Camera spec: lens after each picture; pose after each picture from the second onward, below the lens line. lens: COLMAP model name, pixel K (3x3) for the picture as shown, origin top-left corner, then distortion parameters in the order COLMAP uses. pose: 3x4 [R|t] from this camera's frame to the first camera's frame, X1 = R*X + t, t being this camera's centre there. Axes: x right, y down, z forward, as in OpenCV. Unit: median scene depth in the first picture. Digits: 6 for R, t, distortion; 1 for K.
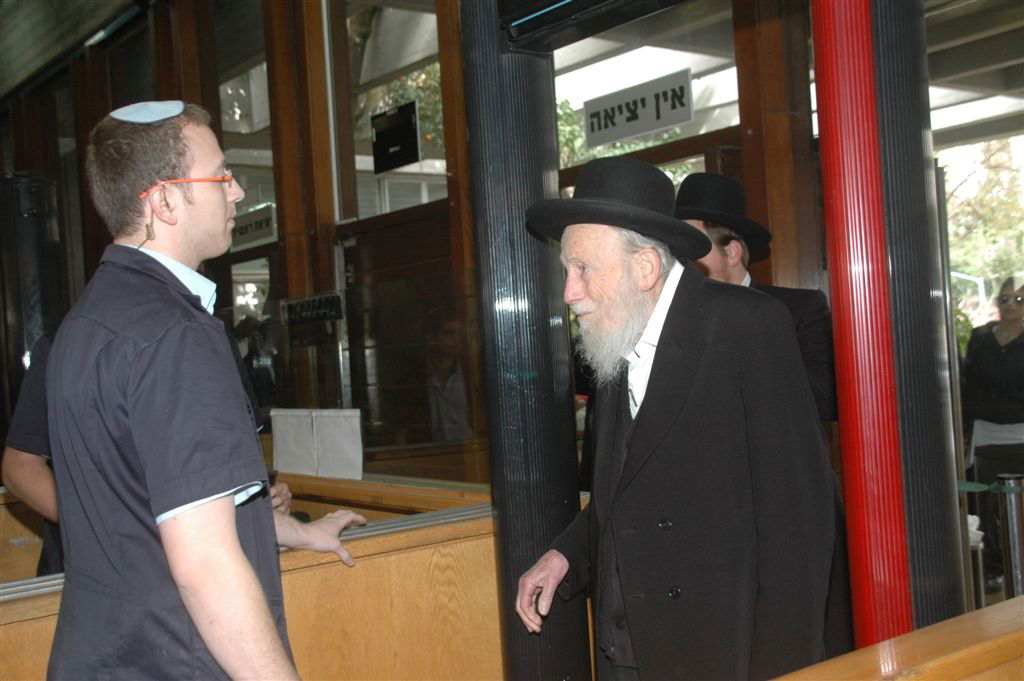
lens RADIAL K [[1196.8, 0, 513.6], [0, 1196.8, 340.8], [0, 0, 1]] dist [0.033855, 0.000000]
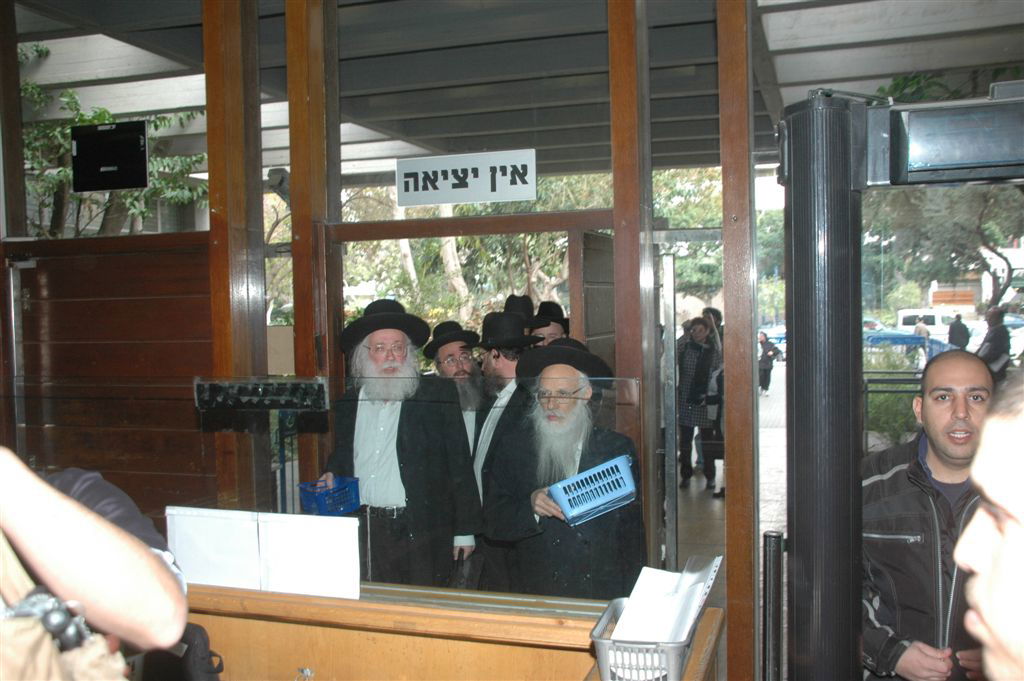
lens RADIAL K [[977.3, 0, 508.4], [0, 977.3, 338.0], [0, 0, 1]] dist [0.009450, 0.000000]
pose [[0.826560, 0.021580, 0.562435, -0.338391], [-0.034116, 0.999348, 0.011793, -0.065549], [-0.561814, -0.028935, 0.826757, 0.275347]]
